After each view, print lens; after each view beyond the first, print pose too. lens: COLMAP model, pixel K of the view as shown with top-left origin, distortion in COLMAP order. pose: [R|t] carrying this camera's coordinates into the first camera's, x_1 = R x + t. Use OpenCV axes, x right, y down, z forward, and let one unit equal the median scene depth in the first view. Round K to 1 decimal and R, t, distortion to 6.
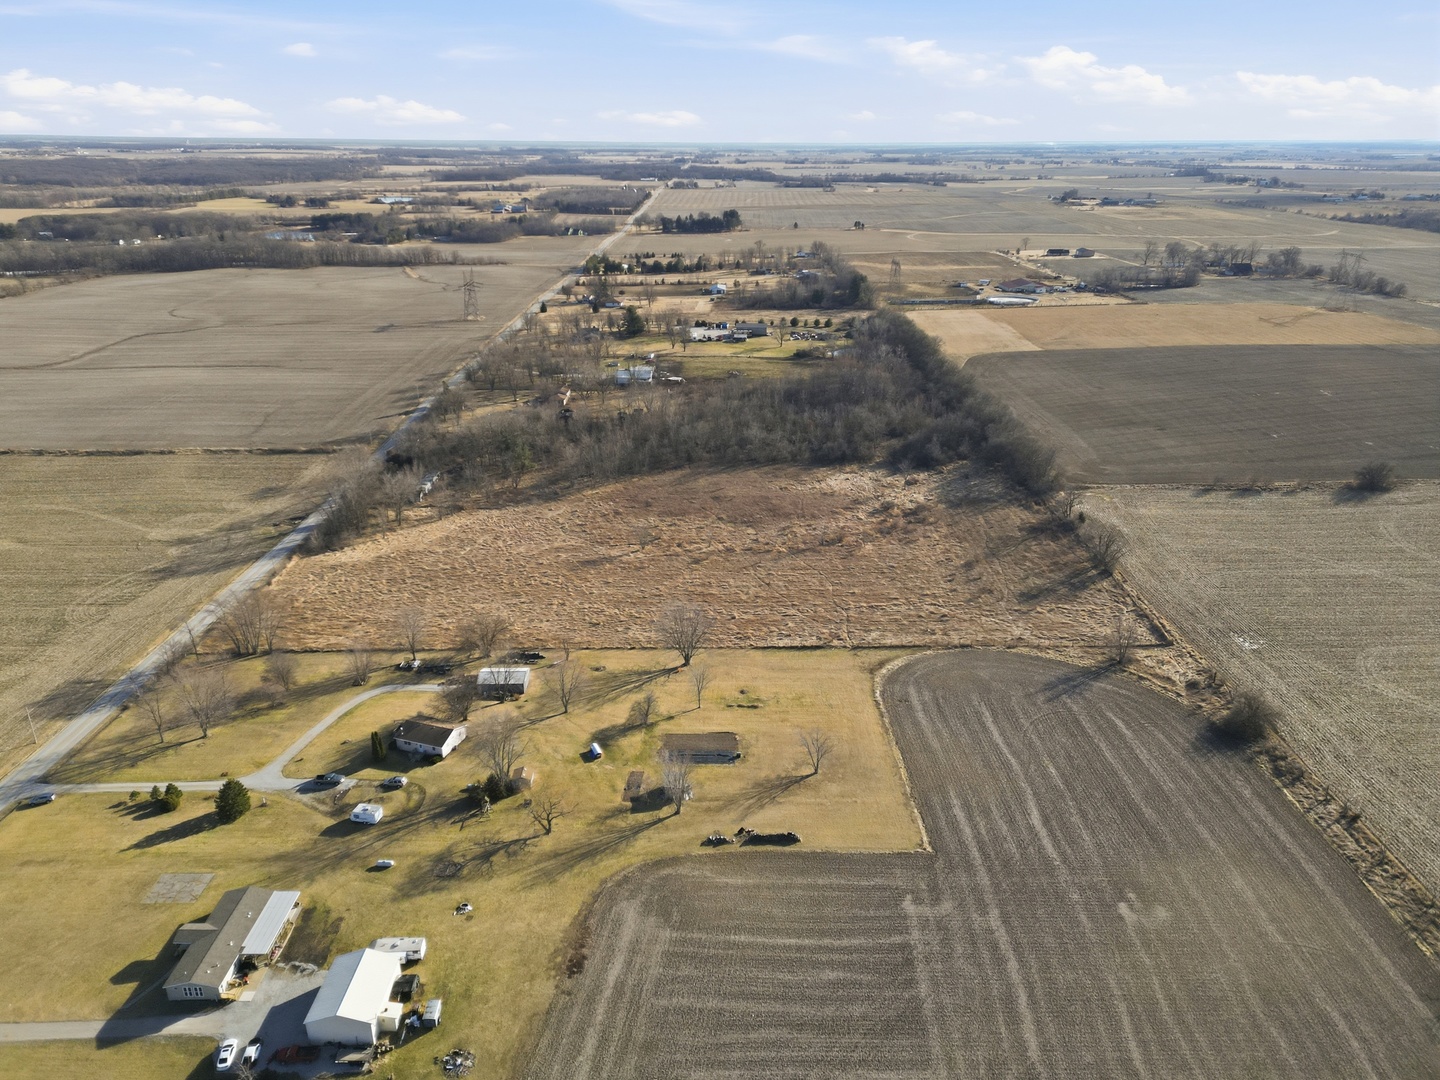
lens RADIAL K [[987.4, 0, 722.9], [0, 987.4, 543.4], [0, 0, 1]] dist [0.104048, -0.104719]
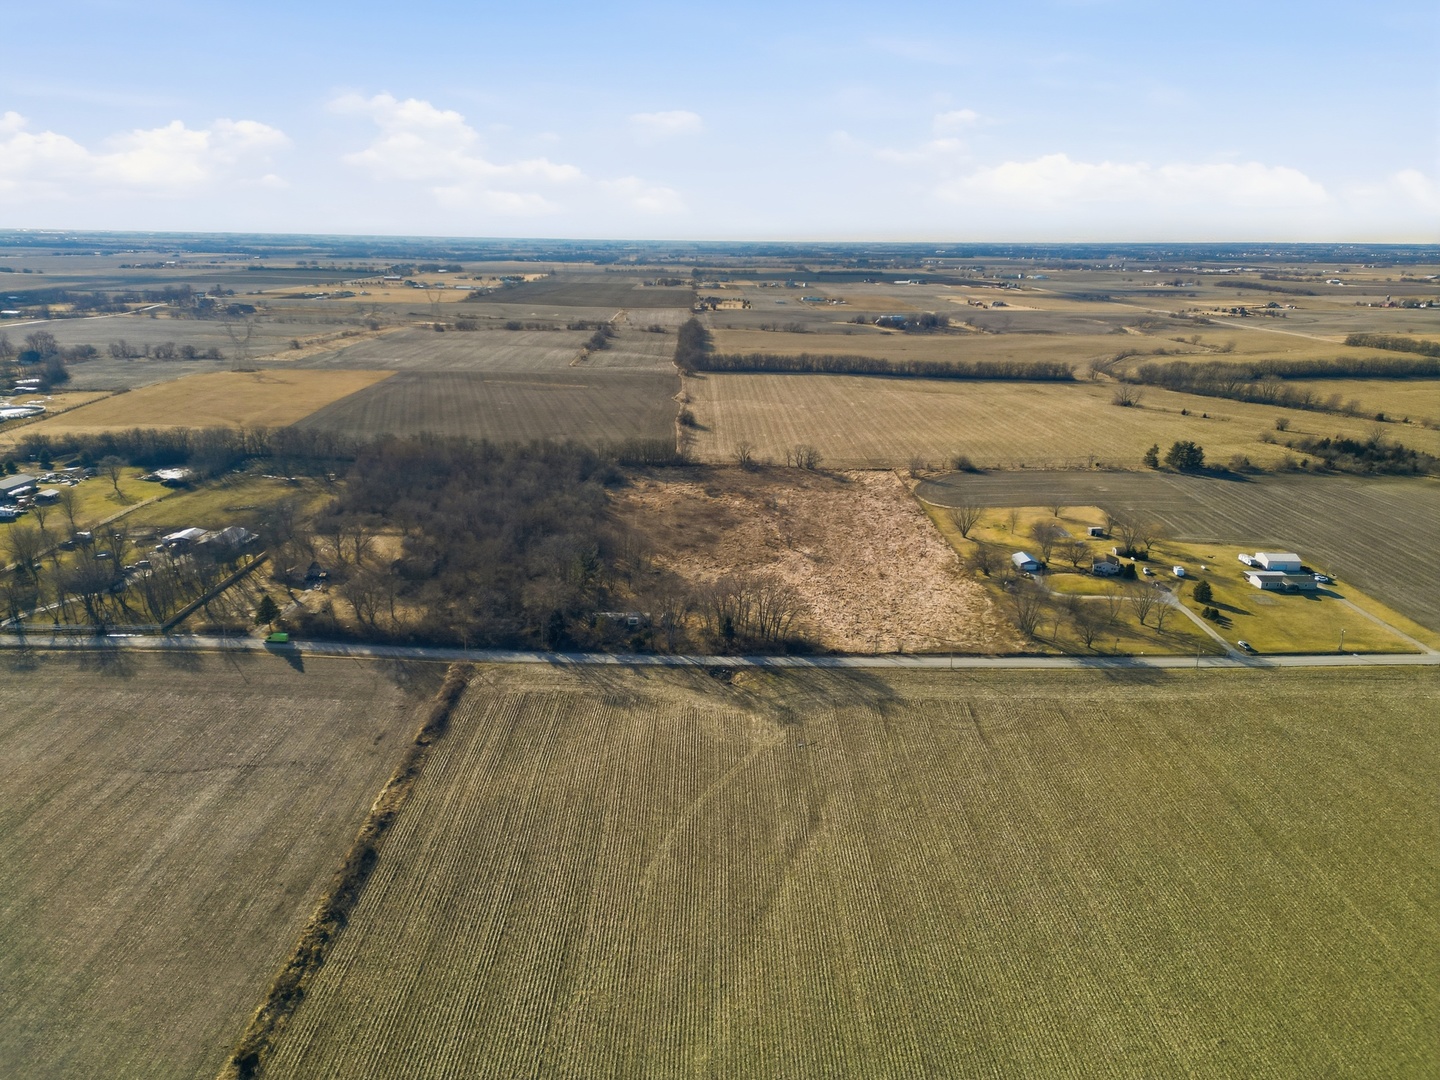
lens RADIAL K [[987.4, 0, 722.9], [0, 987.4, 543.4], [0, 0, 1]] dist [0.104048, -0.104719]
pose [[-0.006381, -0.296227, 0.955096, -1.282540], [0.365354, 0.888394, 0.277980, -0.380808], [-0.930847, 0.350723, 0.102559, 0.926895]]
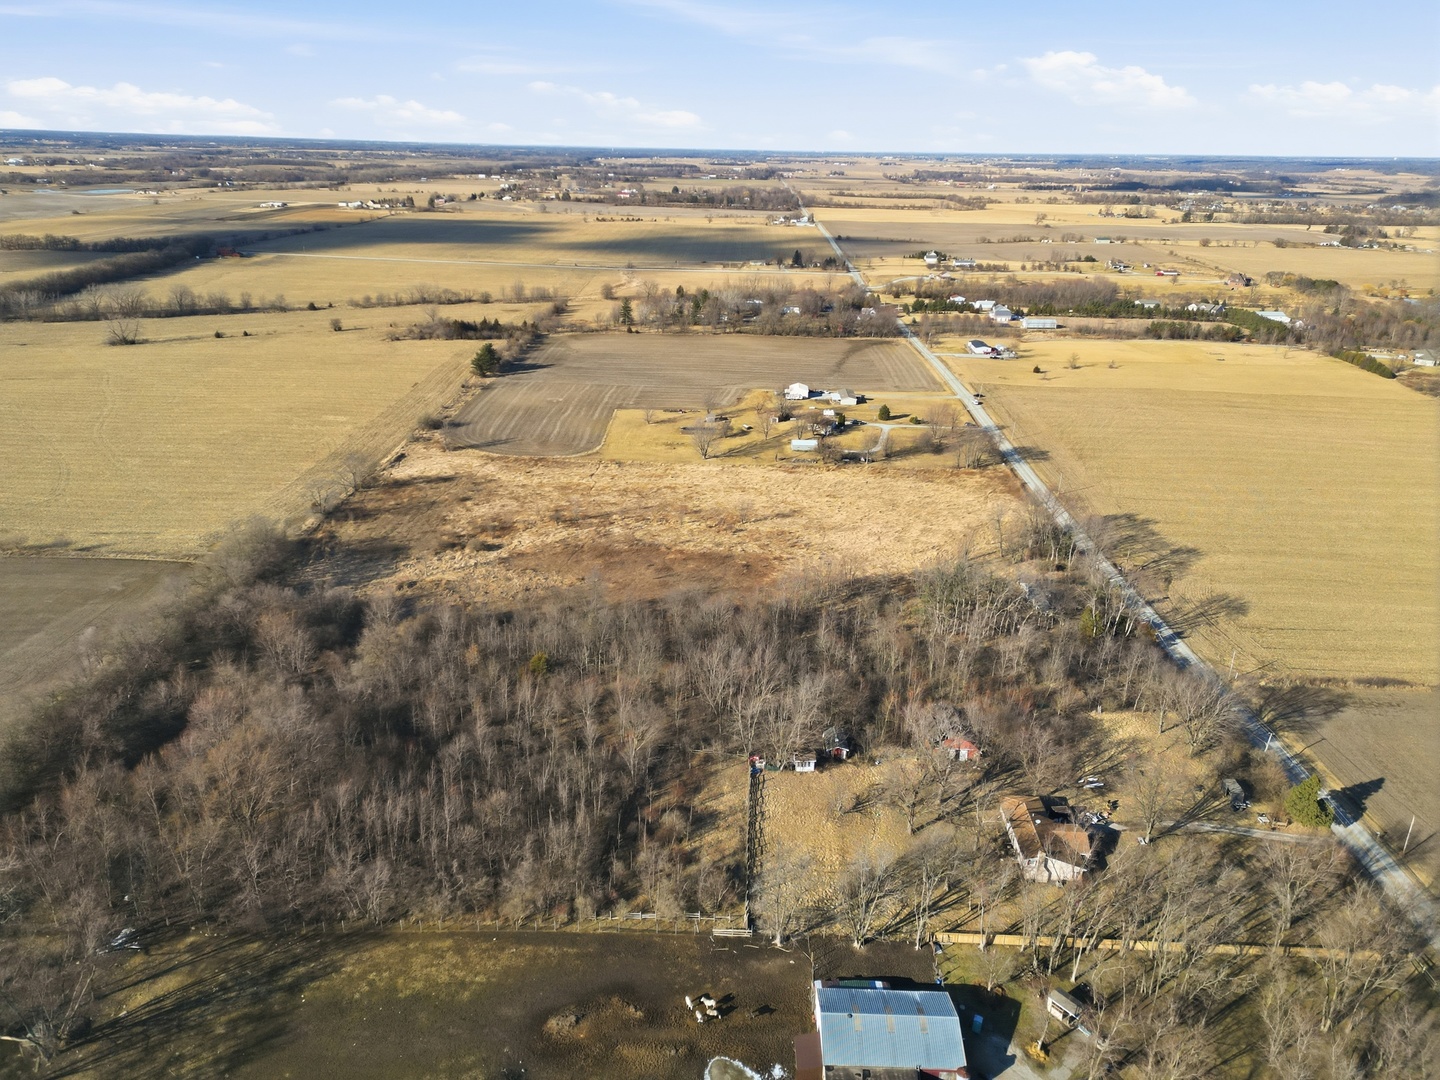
lens RADIAL K [[987.4, 0, 722.9], [0, 987.4, 543.4], [0, 0, 1]] dist [0.104048, -0.104719]
pose [[-0.999418, -0.028246, 0.019136, -0.078660], [-0.007099, 0.720765, 0.693143, -0.716017], [-0.033371, 0.692603, -0.720546, 1.761782]]
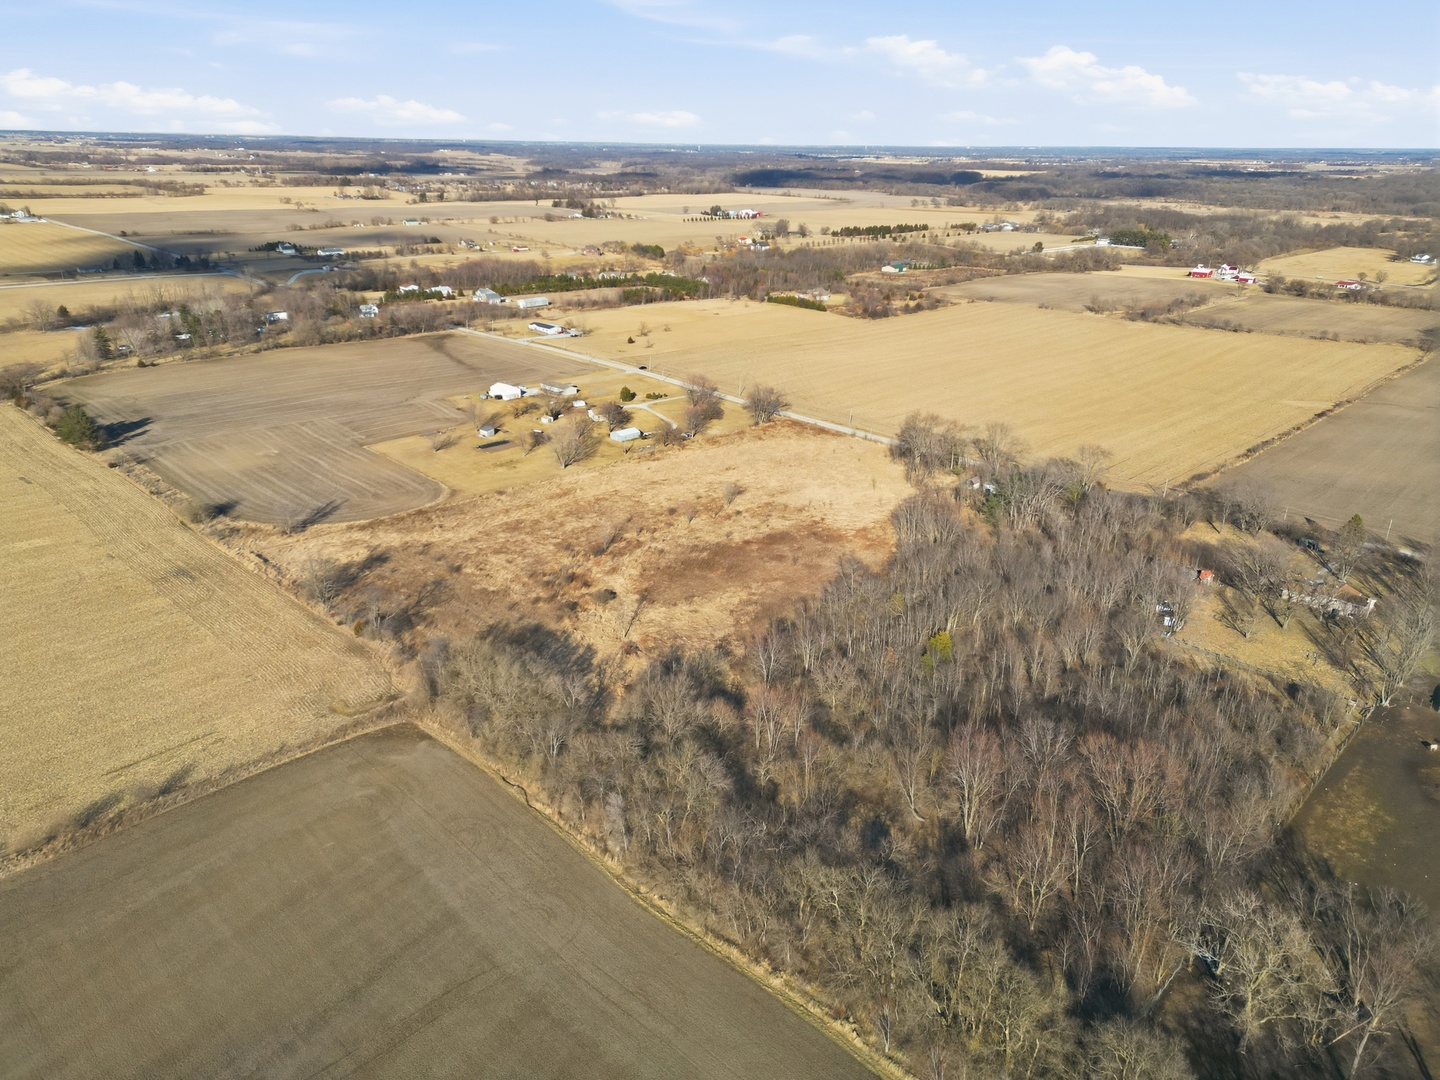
lens RADIAL K [[987.4, 0, 722.9], [0, 987.4, 543.4], [0, 0, 1]] dist [0.104048, -0.104719]
pose [[-0.710591, 0.252546, -0.656720, 0.652052], [-0.278923, 0.755785, 0.592445, -0.609026], [0.645959, 0.604161, -0.466612, 1.509288]]
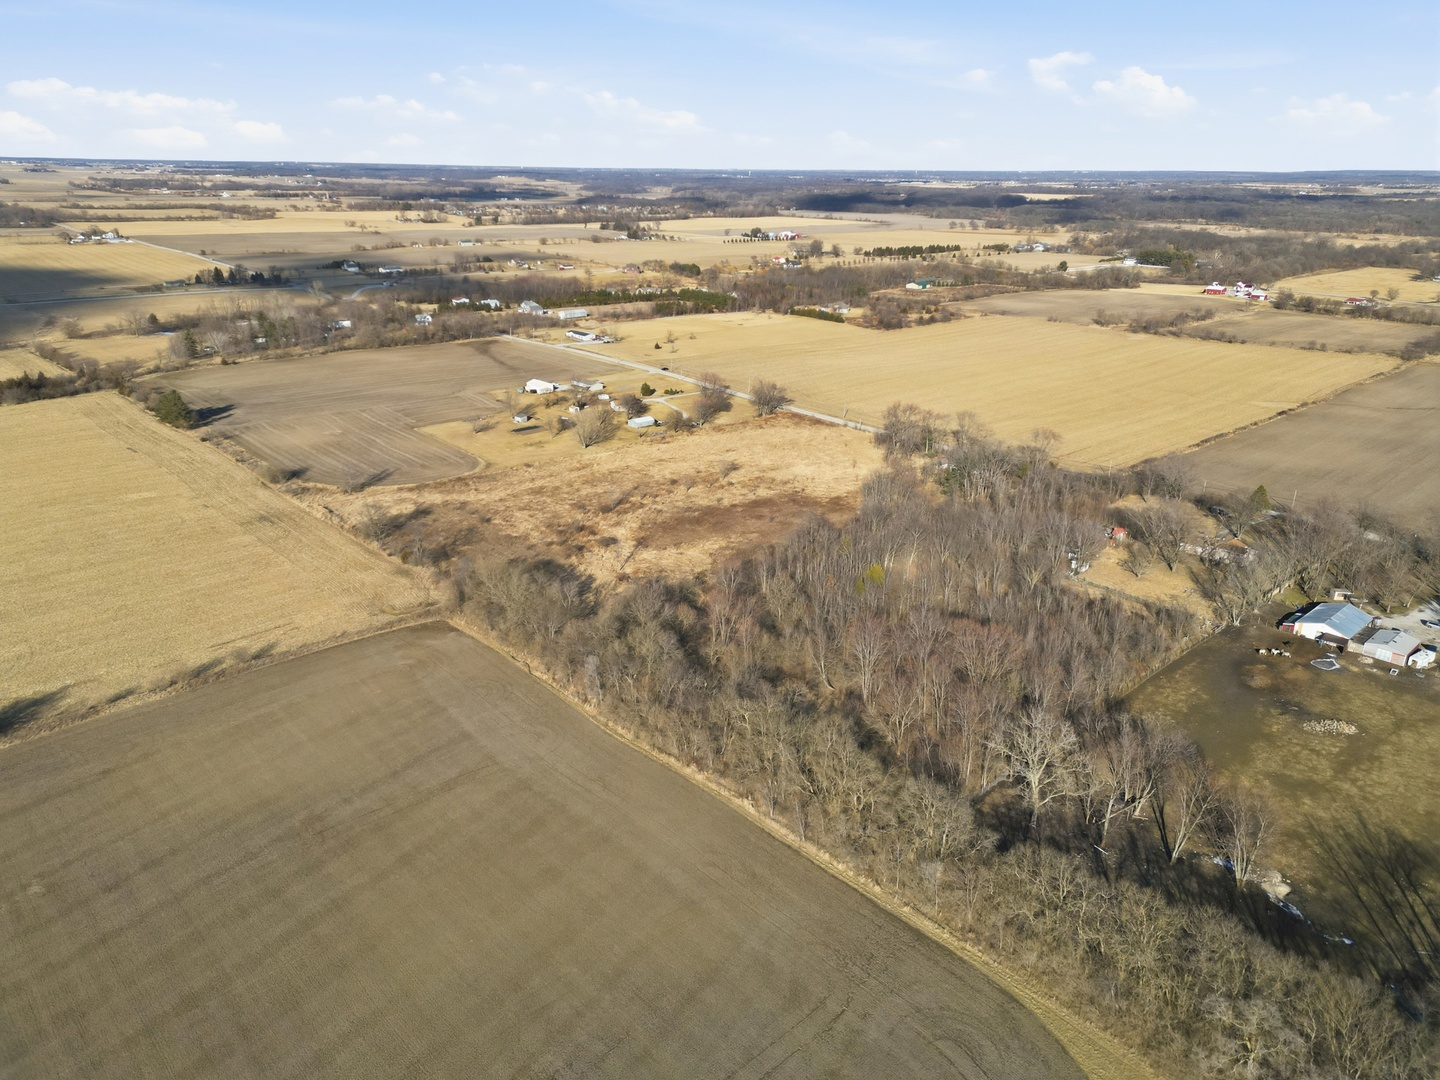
lens RADIAL K [[987.4, 0, 722.9], [0, 987.4, 543.4], [0, 0, 1]] dist [0.104048, -0.104719]
pose [[-0.744473, 0.227430, -0.627723, 0.729558], [-0.262783, 0.764492, 0.588641, -0.672914], [0.613763, 0.603182, -0.509379, 1.669708]]
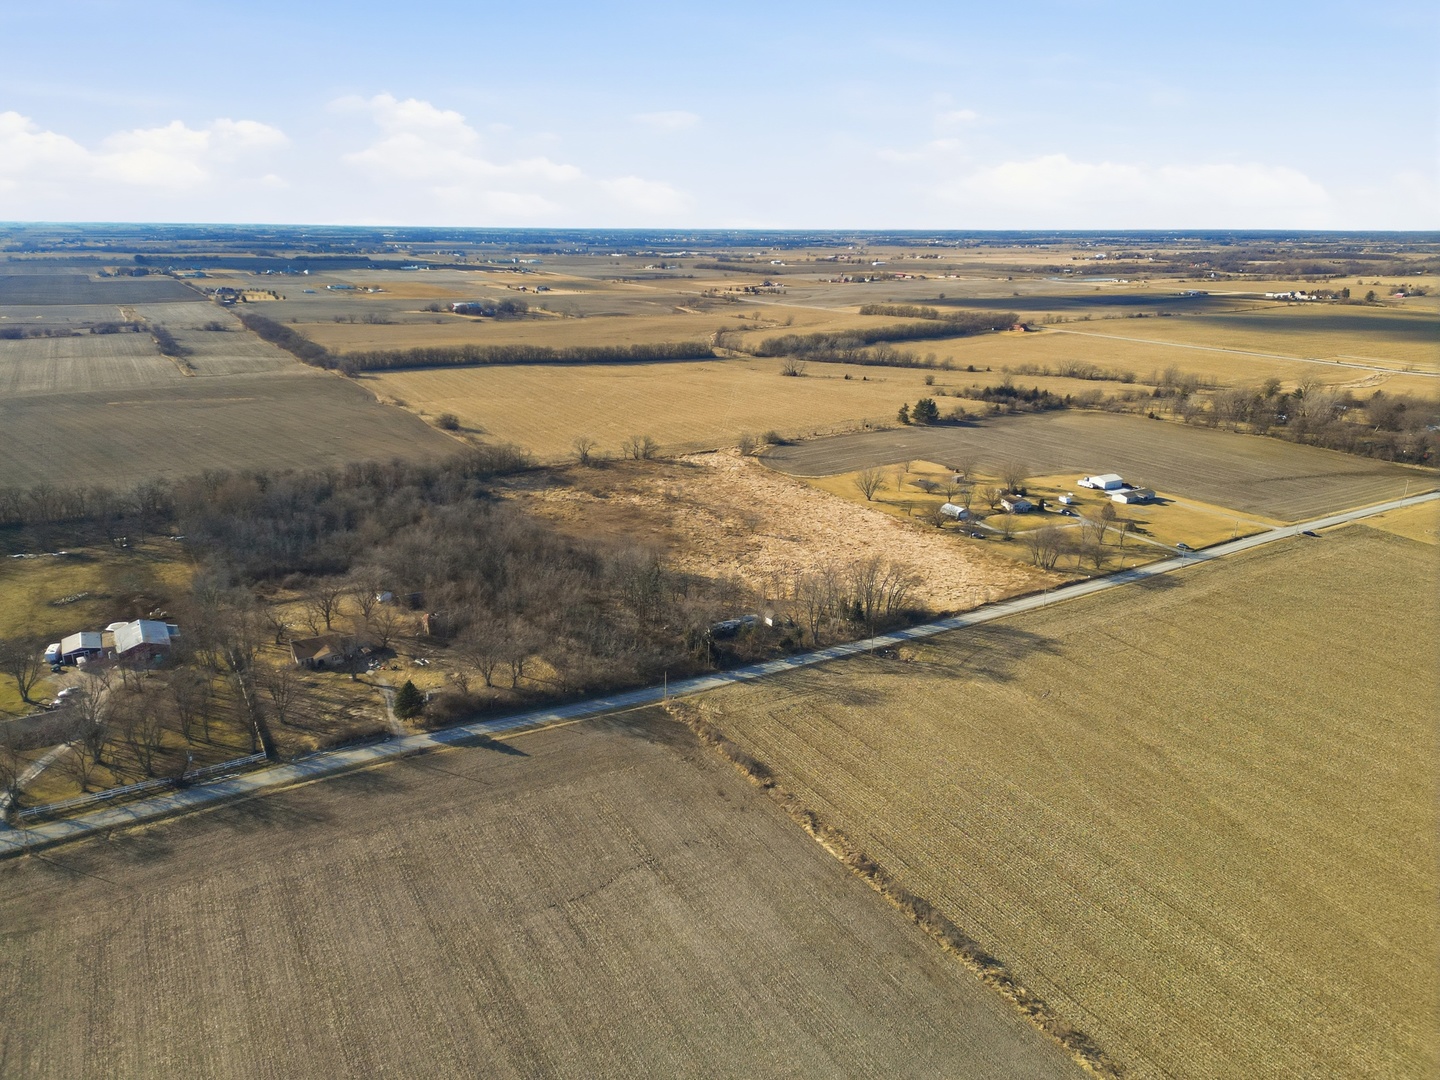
lens RADIAL K [[987.4, 0, 722.9], [0, 987.4, 543.4], [0, 0, 1]] dist [0.104048, -0.104719]
pose [[-0.515295, -0.264844, 0.815064, -1.099775], [0.315621, 0.825561, 0.467796, -0.590356], [-0.796777, 0.498304, -0.341817, 1.450462]]
